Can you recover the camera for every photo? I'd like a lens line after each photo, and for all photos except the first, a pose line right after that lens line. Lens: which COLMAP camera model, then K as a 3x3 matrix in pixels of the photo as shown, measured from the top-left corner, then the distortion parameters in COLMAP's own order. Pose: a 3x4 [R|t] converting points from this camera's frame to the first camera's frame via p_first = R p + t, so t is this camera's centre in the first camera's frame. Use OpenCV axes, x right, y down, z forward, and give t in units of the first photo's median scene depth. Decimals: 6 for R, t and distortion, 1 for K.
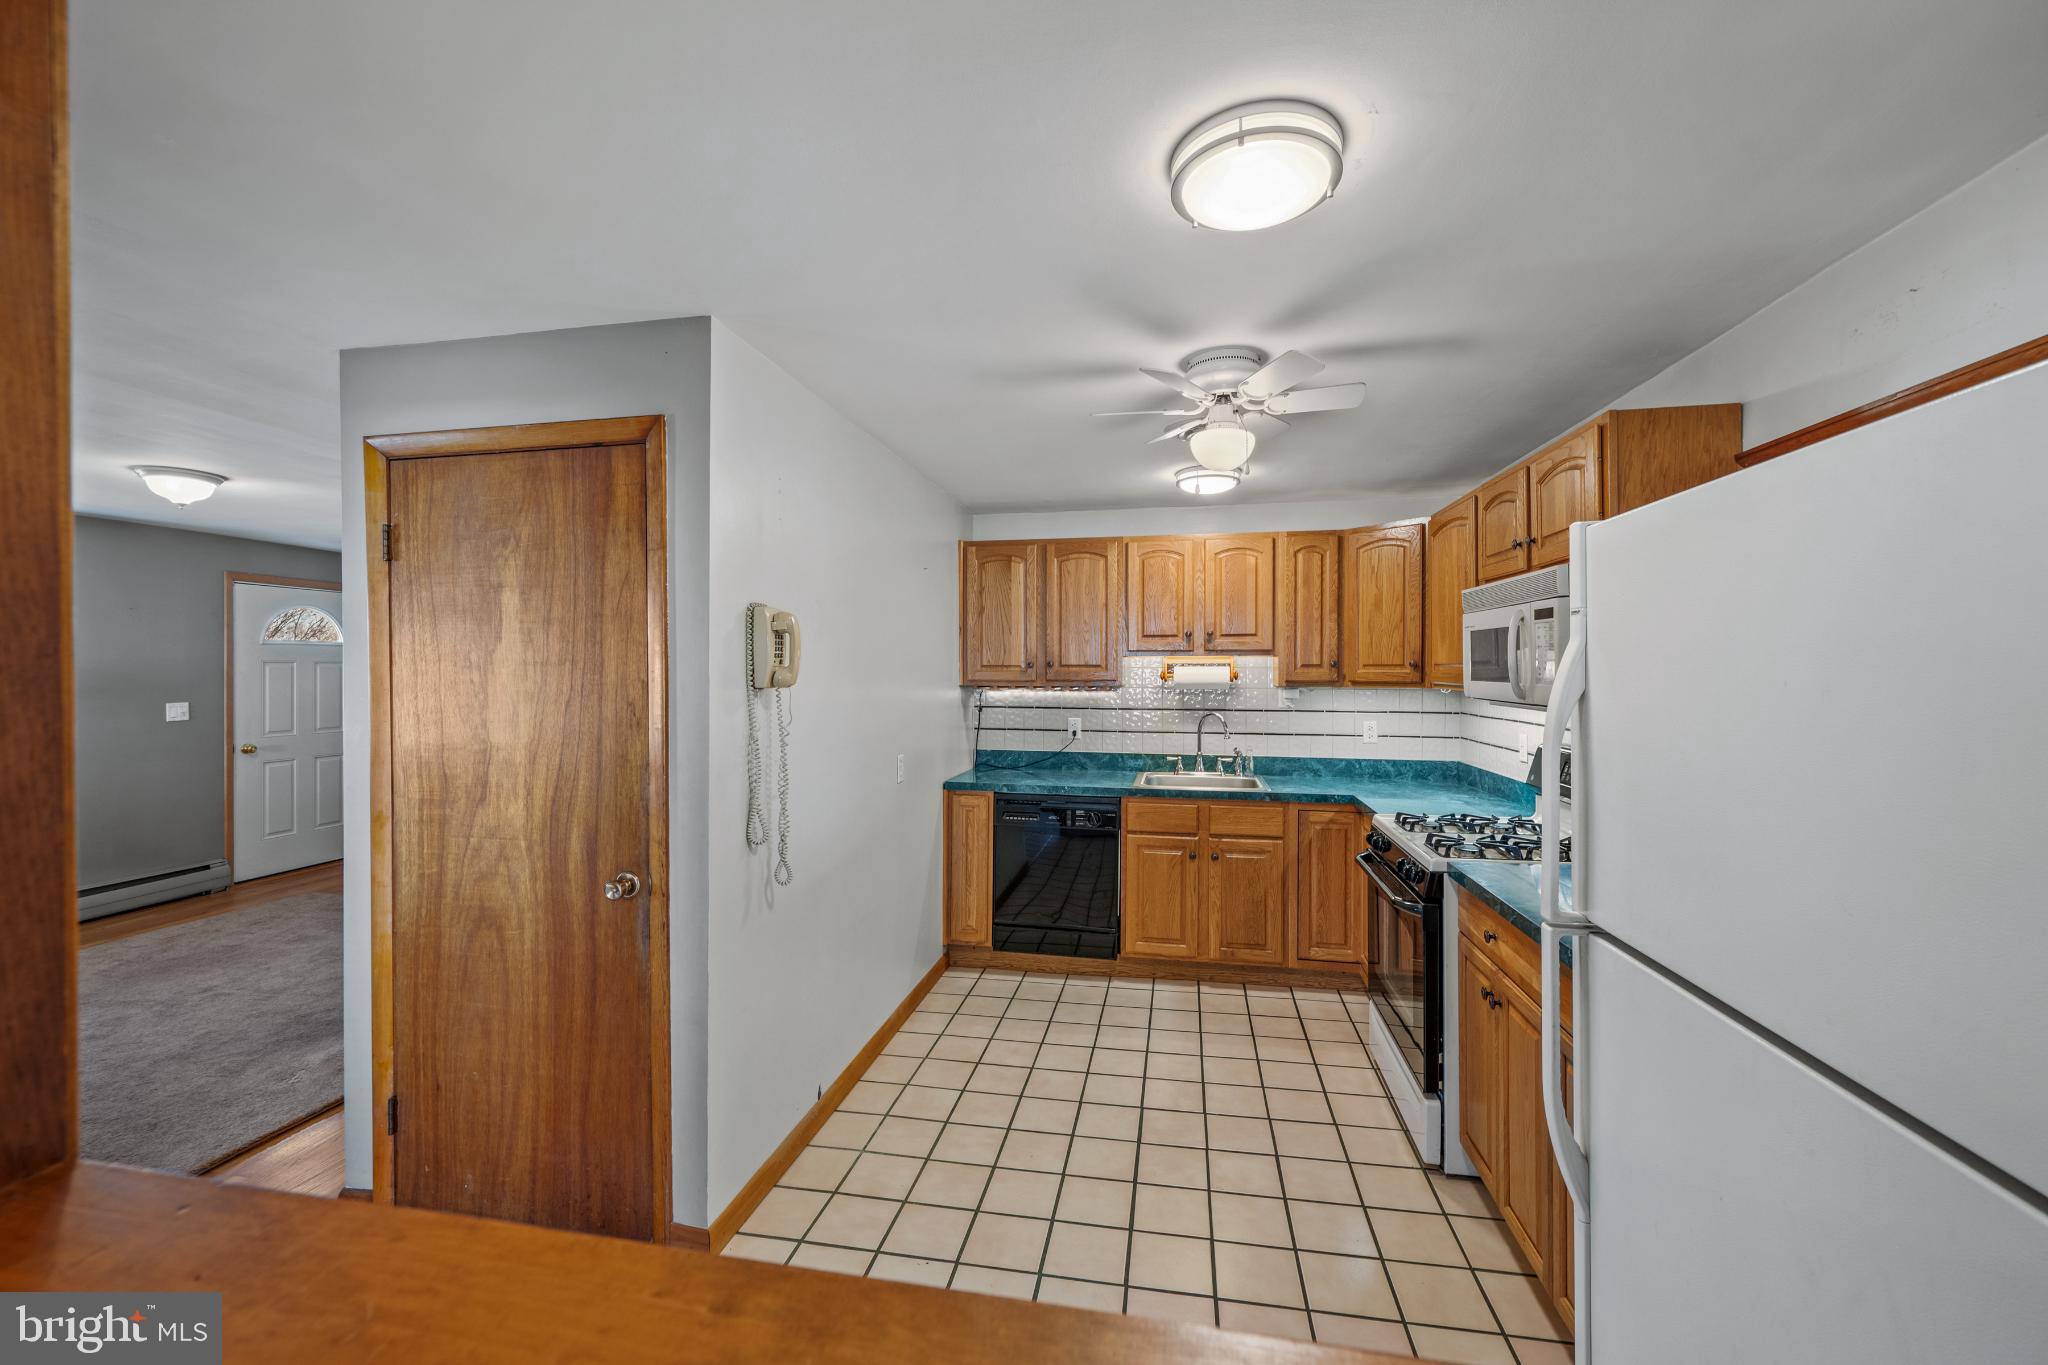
lens RADIAL K [[822.7, 0, 1025.1], [0, 822.7, 670.8], [0, 0, 1]] dist [0.000542, 0.000053]
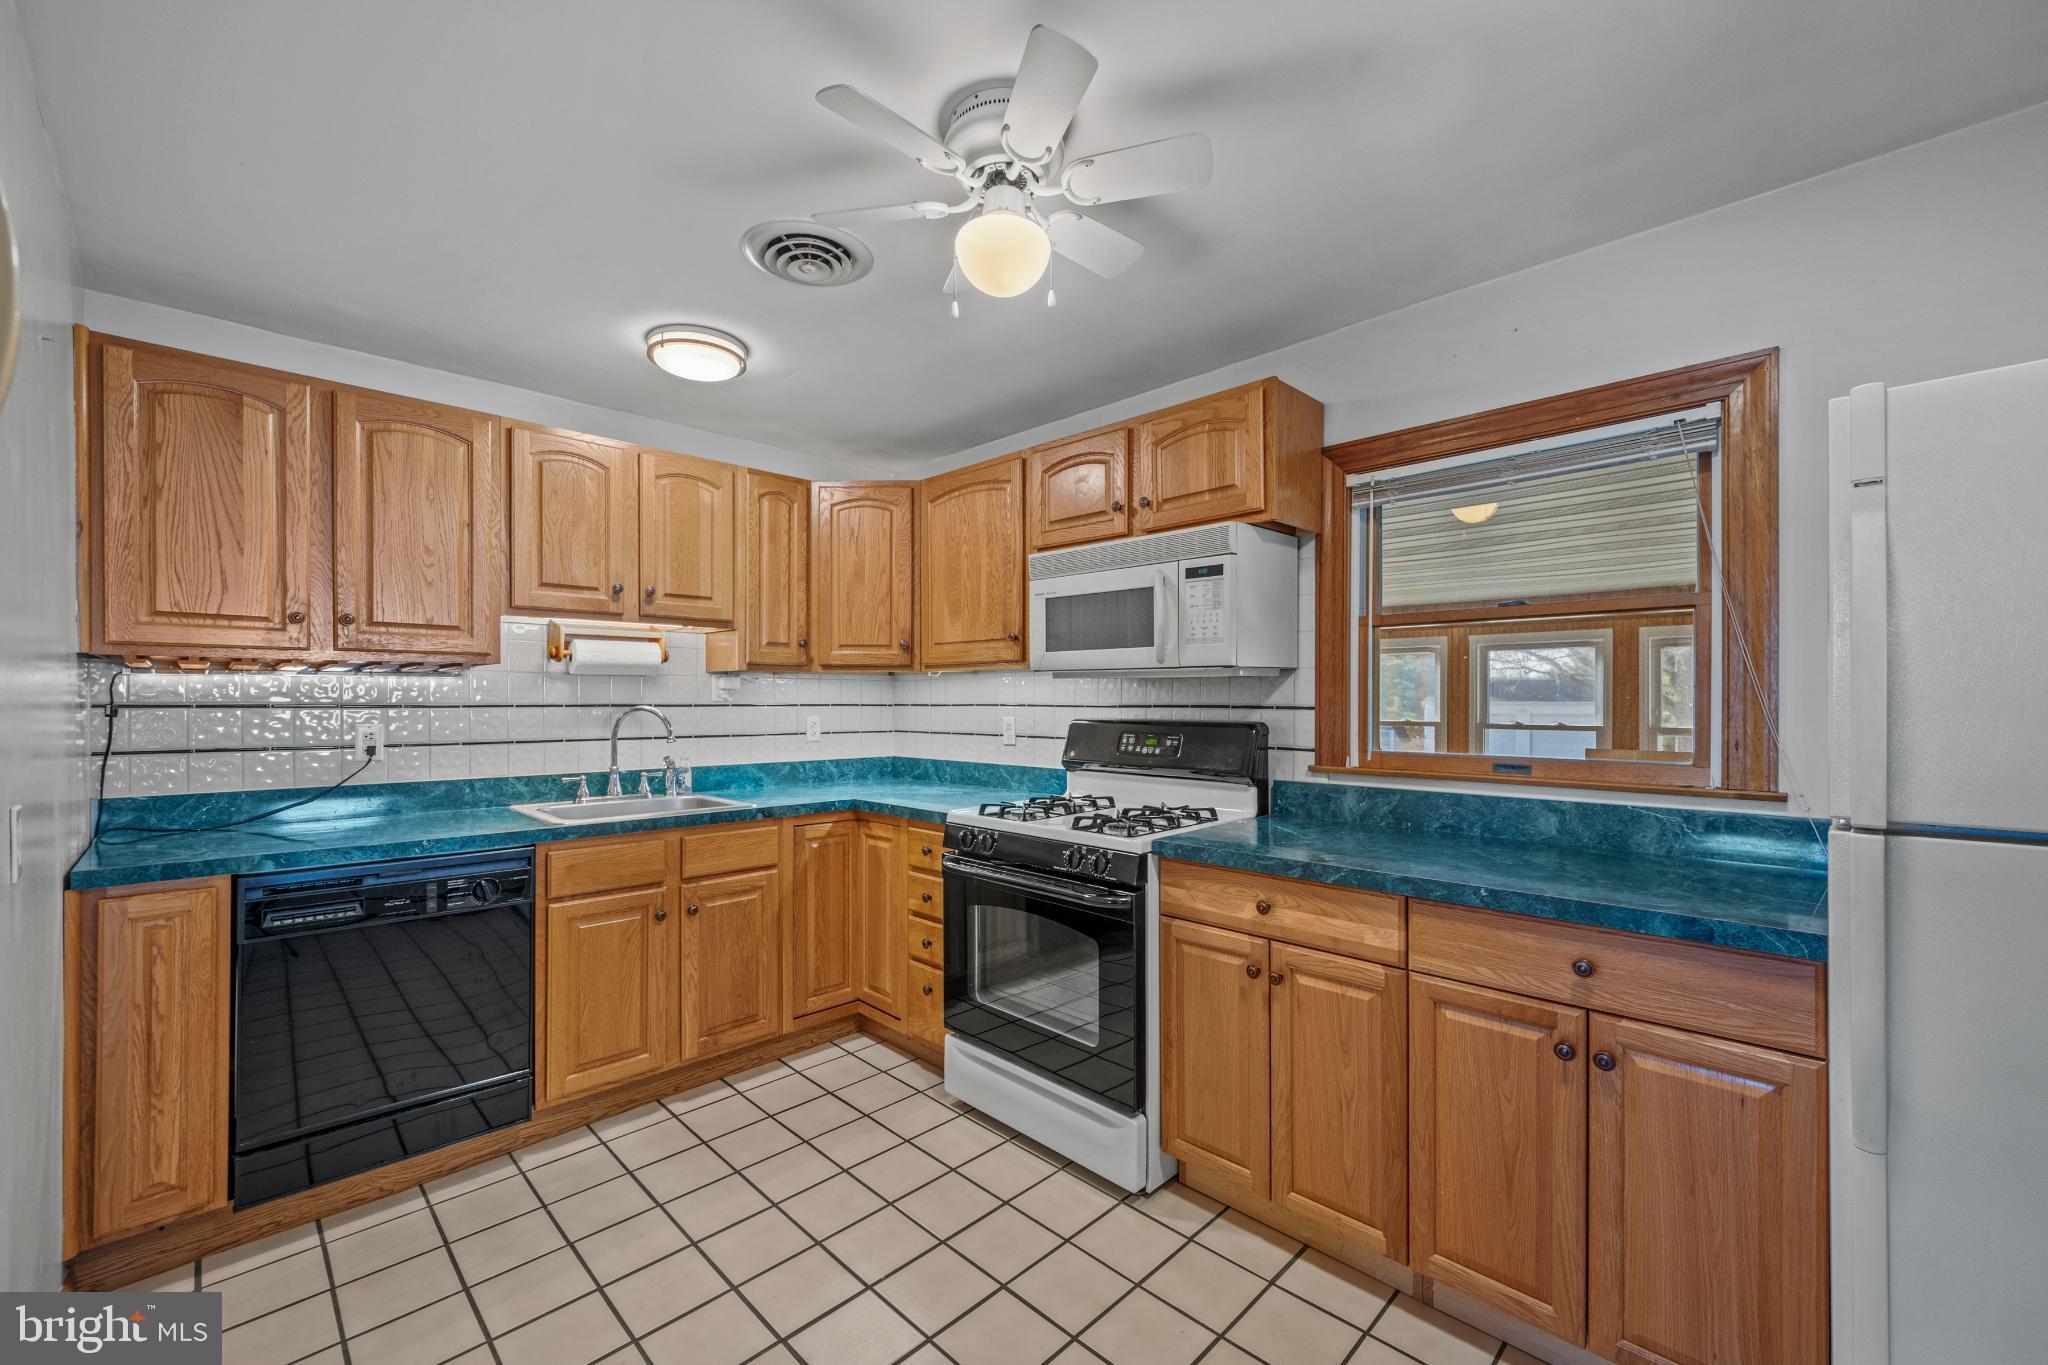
lens RADIAL K [[822.7, 0, 1025.5], [0, 822.7, 702.0], [0, 0, 1]] dist [0.000542, 0.000053]
pose [[0.566325, -0.004064, 0.824172, -0.169310], [0.002132, 0.999992, 0.003466, 0.047061], [-0.824179, -0.000205, 0.566329, 0.357872]]
